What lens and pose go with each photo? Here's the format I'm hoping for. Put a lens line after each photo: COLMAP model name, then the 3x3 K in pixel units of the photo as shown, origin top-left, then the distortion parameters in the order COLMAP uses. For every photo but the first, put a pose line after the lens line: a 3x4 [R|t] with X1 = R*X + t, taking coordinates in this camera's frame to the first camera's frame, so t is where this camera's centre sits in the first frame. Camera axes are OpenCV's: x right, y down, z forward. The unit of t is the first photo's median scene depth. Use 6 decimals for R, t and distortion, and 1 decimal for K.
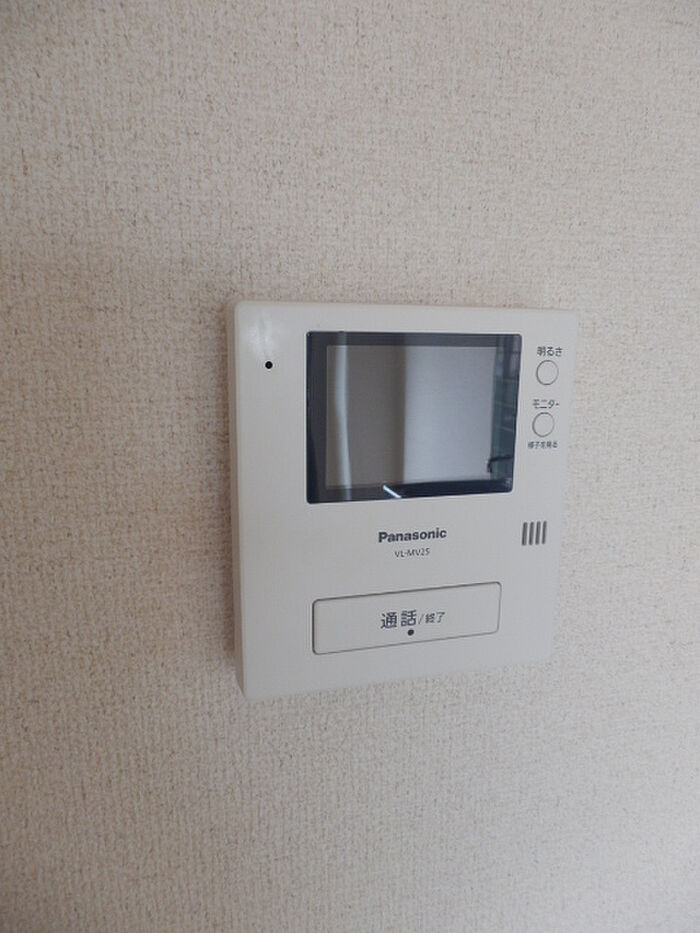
lens RADIAL K [[651.6, 0, 354.0], [0, 651.6, 474.5], [0, 0, 1]] dist [-0.000902, 0.007722]
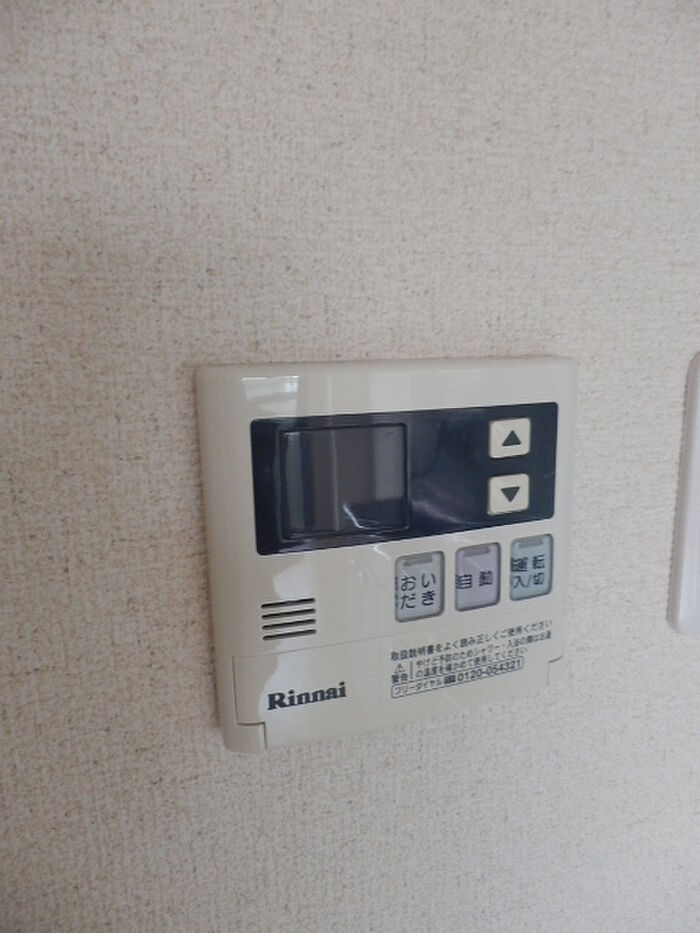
lens RADIAL K [[651.6, 0, 354.0], [0, 651.6, 474.5], [0, 0, 1]] dist [-0.000902, 0.007722]
pose [[0.997670, -0.033065, 0.059676, -0.017484], [0.033050, 0.999453, 0.001237, -0.464583], [-0.059684, 0.000738, 0.998217, 0.144145]]
